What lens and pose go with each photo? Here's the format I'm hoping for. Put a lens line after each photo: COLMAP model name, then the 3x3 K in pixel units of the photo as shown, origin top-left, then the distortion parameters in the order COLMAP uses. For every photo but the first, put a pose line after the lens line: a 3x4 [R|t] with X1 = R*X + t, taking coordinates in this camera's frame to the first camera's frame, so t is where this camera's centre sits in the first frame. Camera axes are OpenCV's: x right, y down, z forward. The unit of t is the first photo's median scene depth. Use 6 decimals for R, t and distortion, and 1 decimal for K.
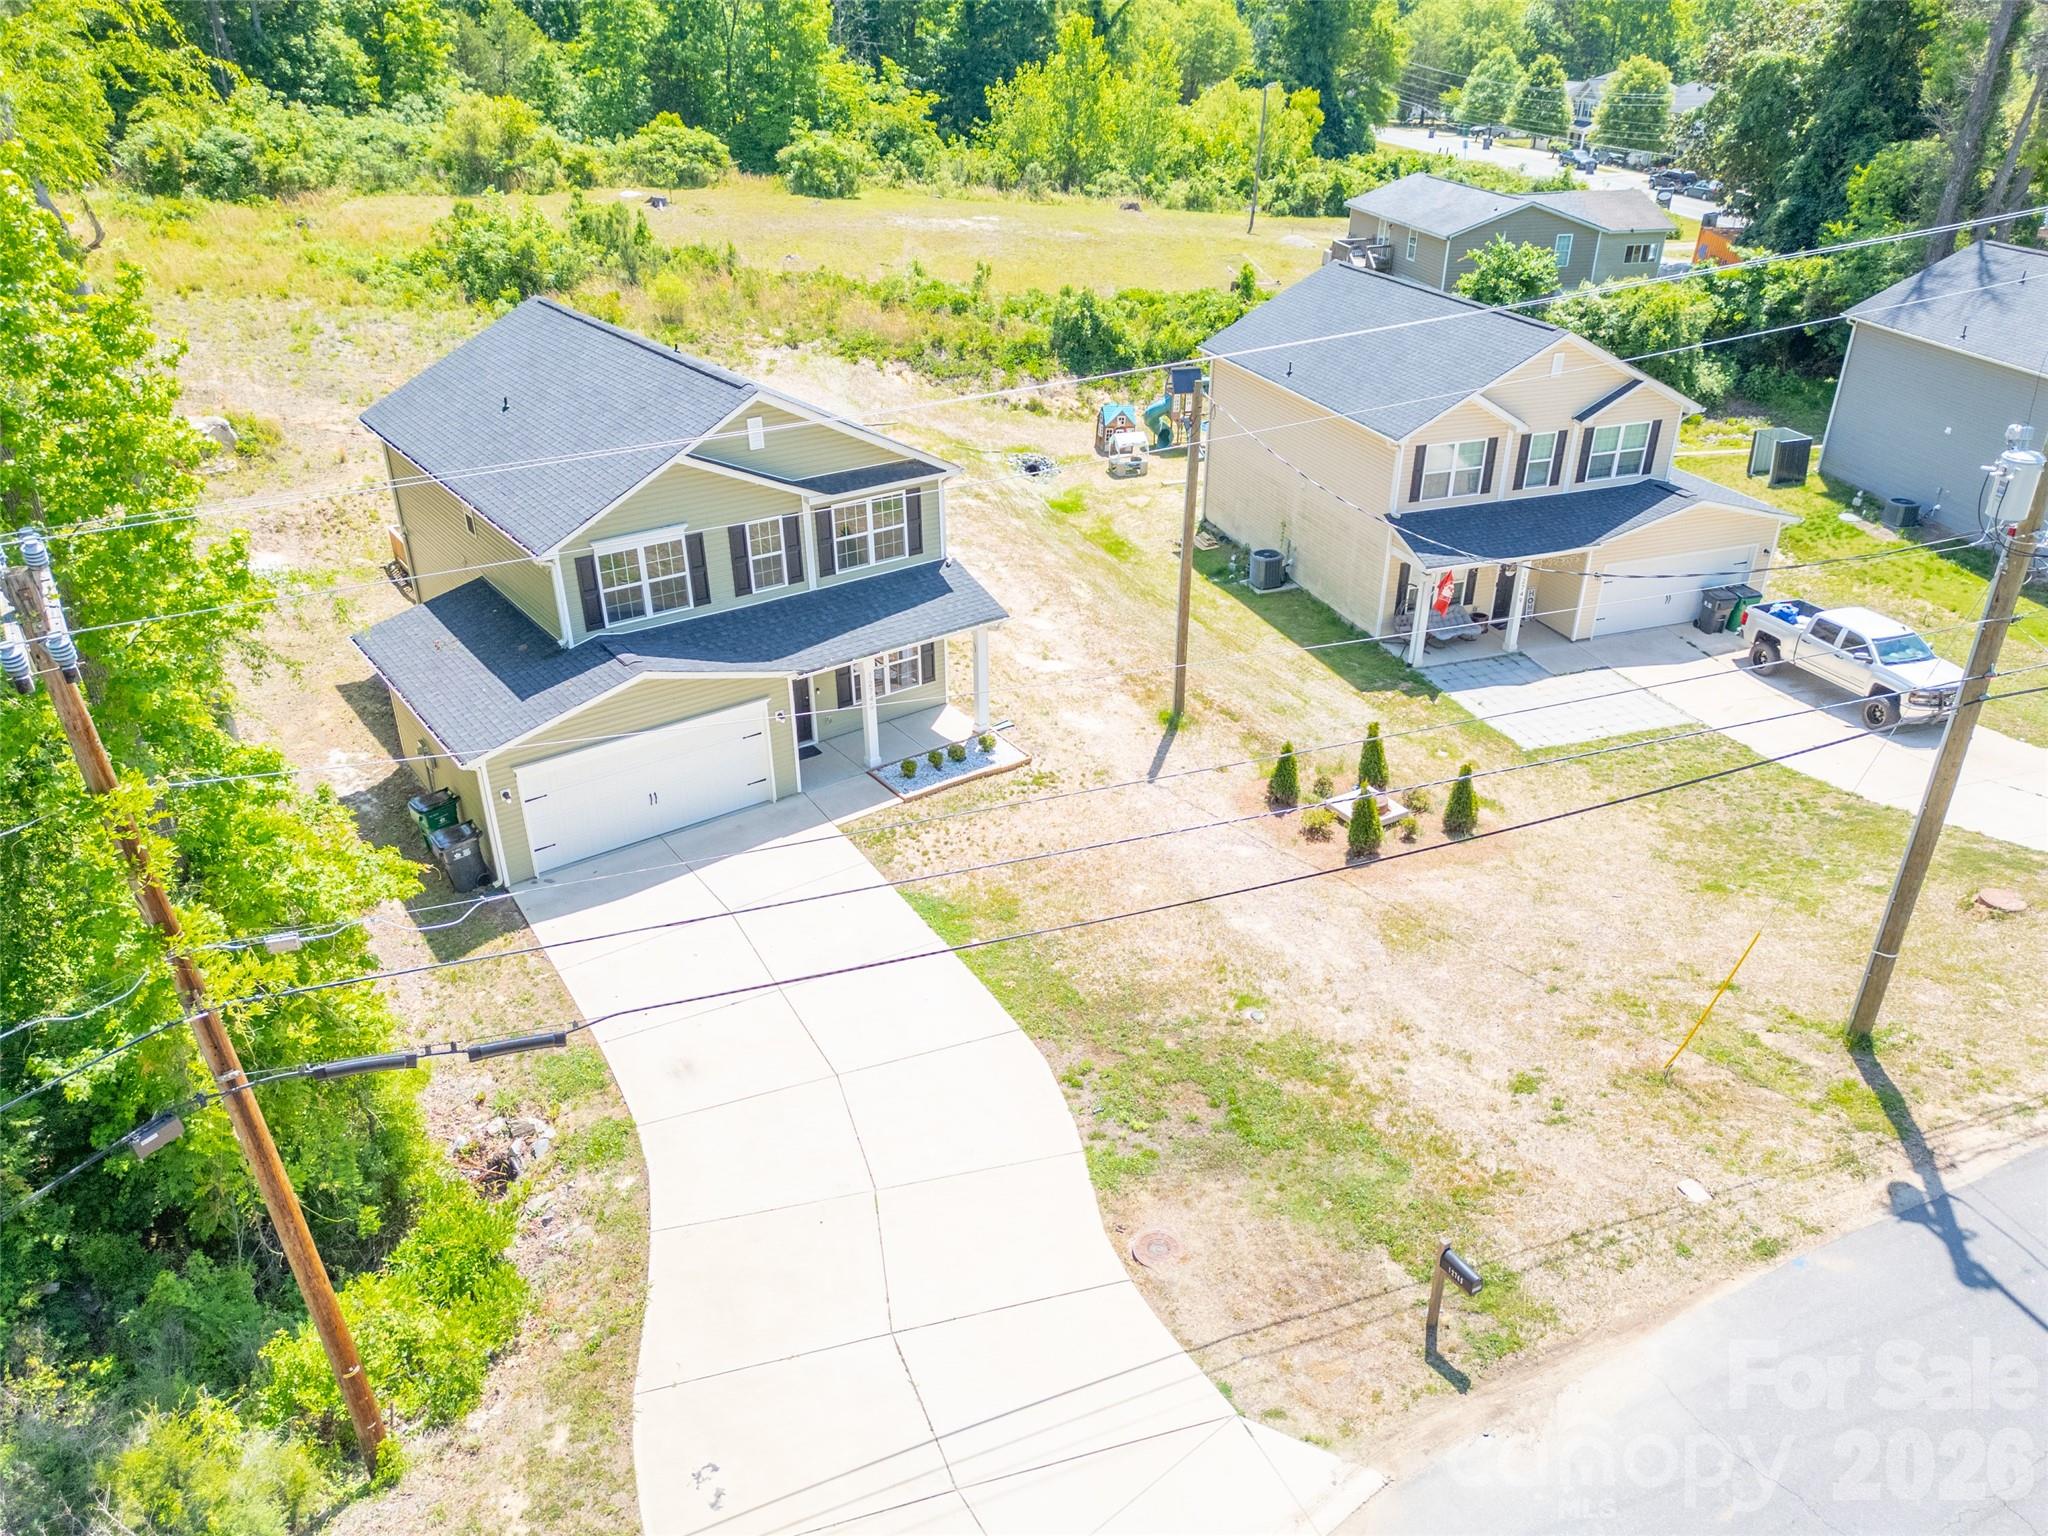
lens RADIAL K [[1411.8, 0, 1031.6], [0, 1411.8, 793.4], [0, 0, 1]] dist [0.099683, -0.114093]
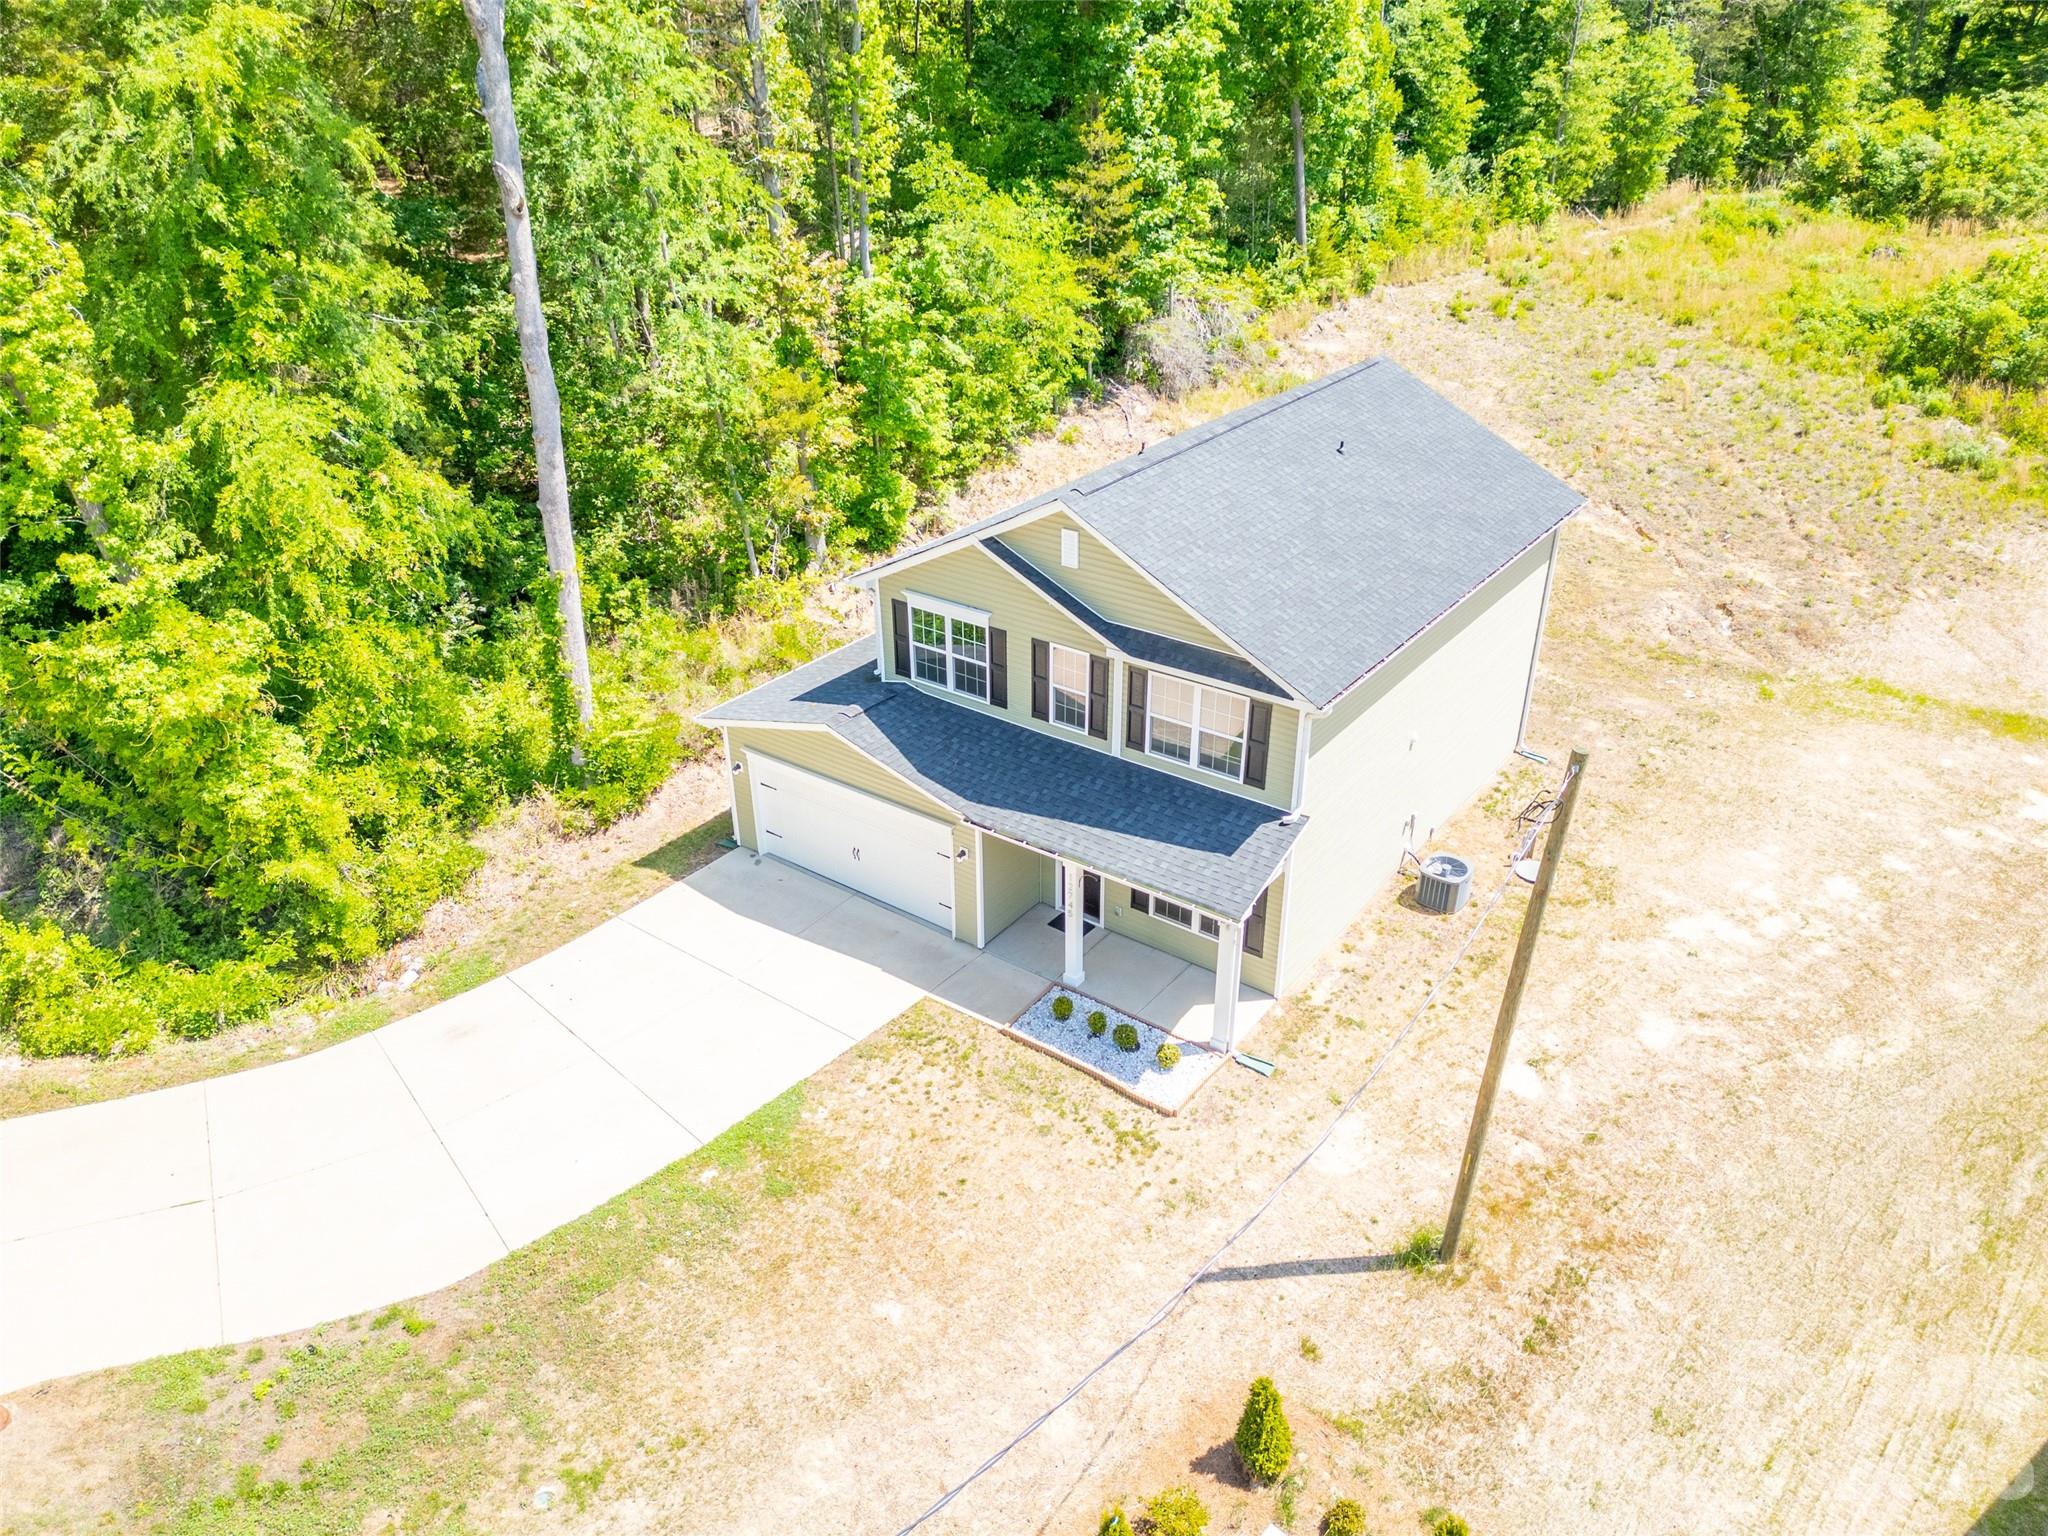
lens RADIAL K [[1433.2, 0, 1027.1], [0, 1433.2, 773.8], [0, 0, 1]] dist [0.087449, -0.093750]
pose [[0.296968, 0.453005, -0.840593, 0.526267], [-0.458912, 0.839687, 0.290390, -0.356482], [0.837383, 0.299521, 0.457249, 0.614783]]
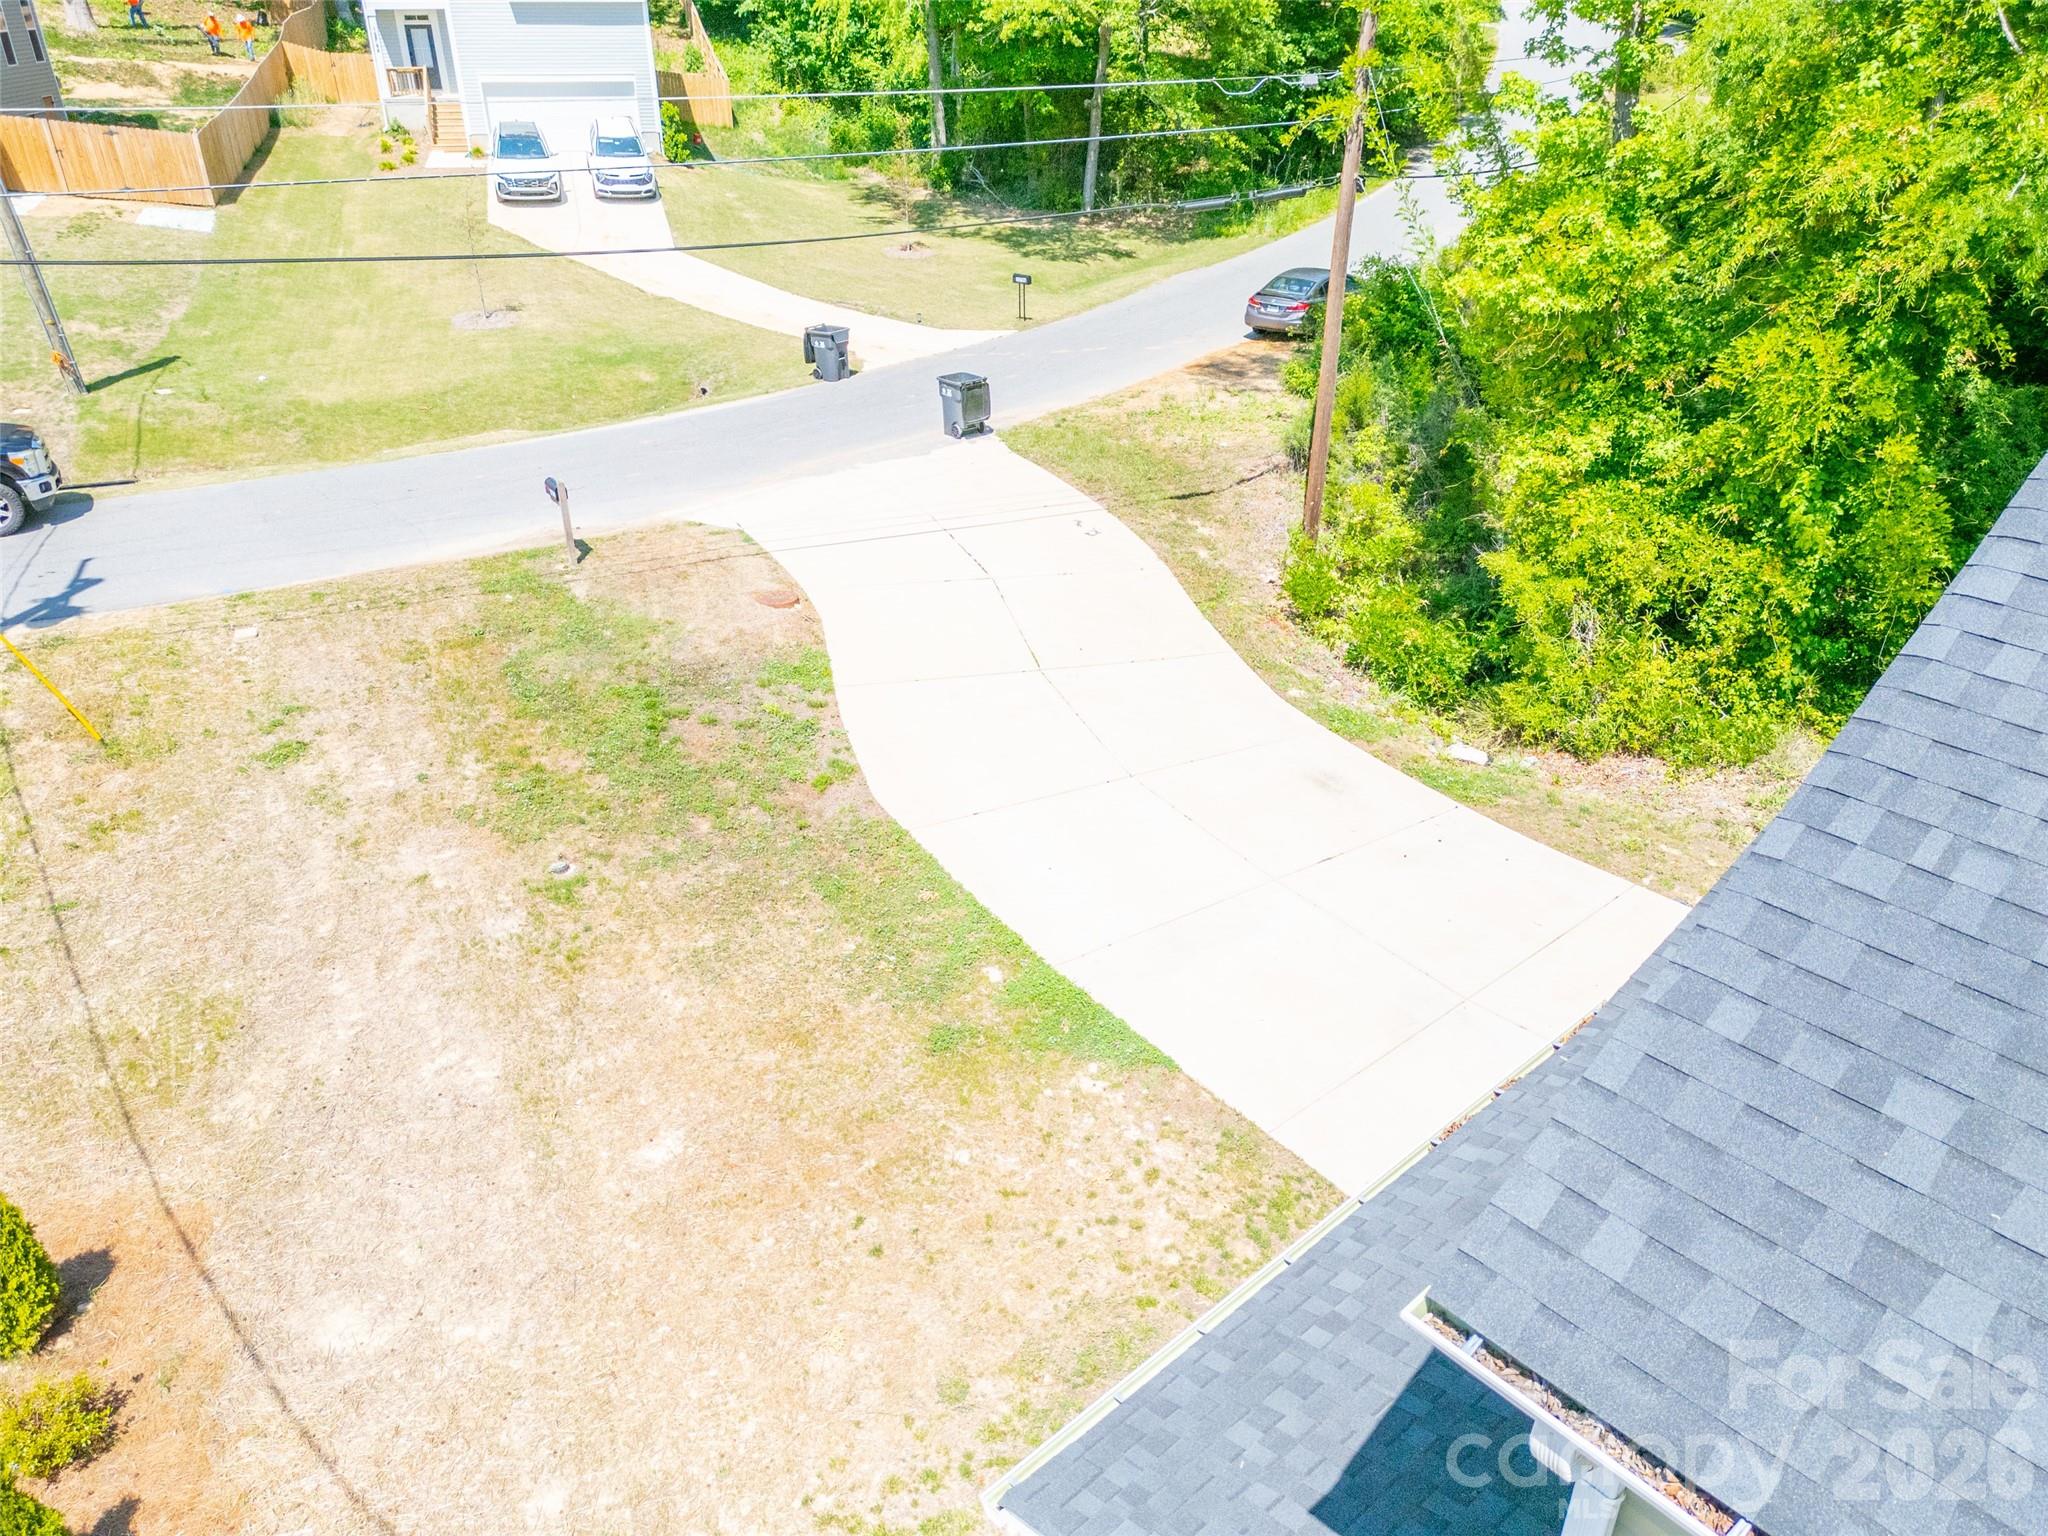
lens RADIAL K [[1411.8, 0, 1031.6], [0, 1411.8, 793.4], [0, 0, 1]] dist [0.099683, -0.114093]
pose [[-0.995345, 0.048916, -0.083039, -0.008924], [-0.044625, 0.529768, 0.846968, -0.360501], [0.085421, 0.846731, -0.525119, 1.076993]]
